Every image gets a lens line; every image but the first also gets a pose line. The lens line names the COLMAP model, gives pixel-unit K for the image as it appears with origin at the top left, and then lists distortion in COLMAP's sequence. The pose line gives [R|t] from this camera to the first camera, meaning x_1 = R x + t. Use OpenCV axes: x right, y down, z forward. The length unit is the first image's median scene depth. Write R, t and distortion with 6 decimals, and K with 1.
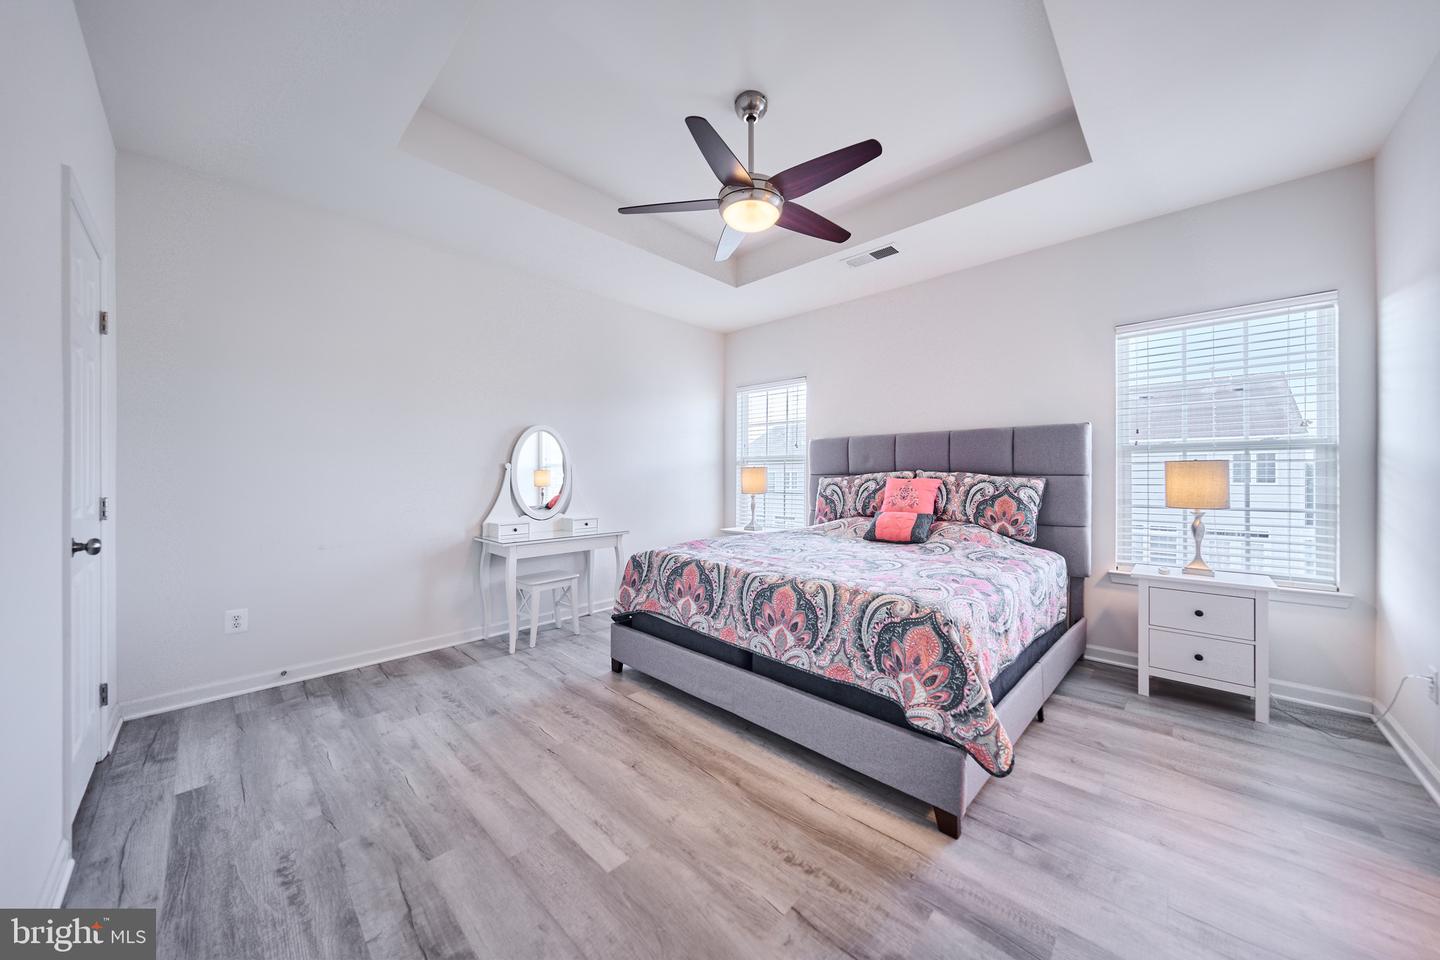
lens RADIAL K [[493.7, 0, 708.3], [0, 493.7, 480.0], [0, 0, 1]] dist [-0.004315, 0.000812]
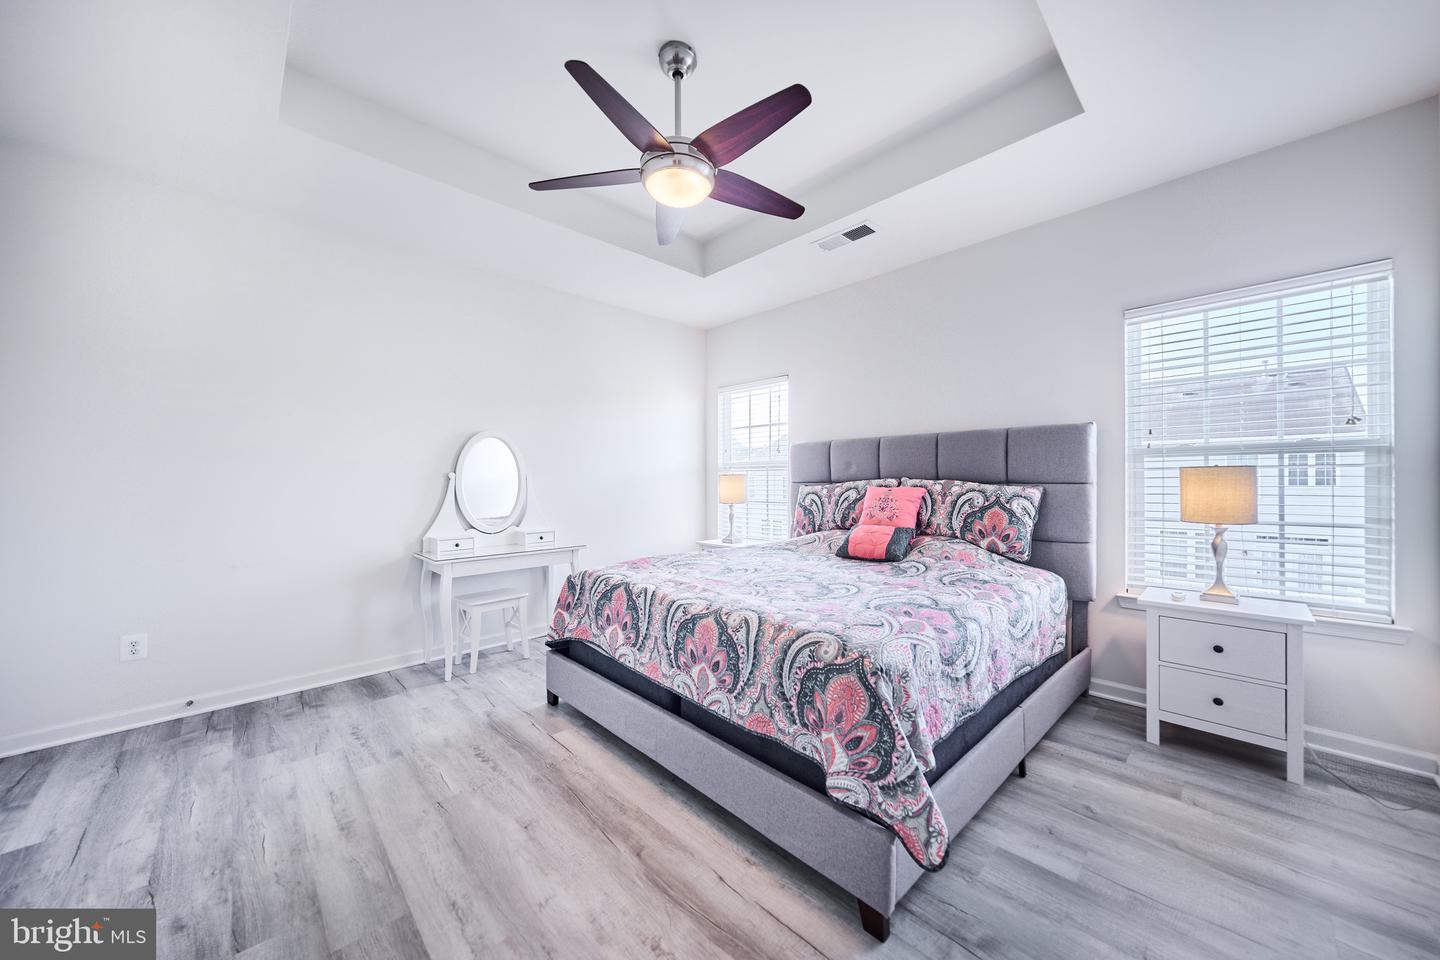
lens RADIAL K [[493.7, 0, 728.7], [0, 493.7, 485.6], [0, 0, 1]] dist [-0.004315, 0.000812]
pose [[0.999193, -0.004958, -0.039867, 0.195793], [0.005121, 0.999979, 0.003976, -0.014297], [0.039846, -0.004177, 0.999197, 0.129031]]
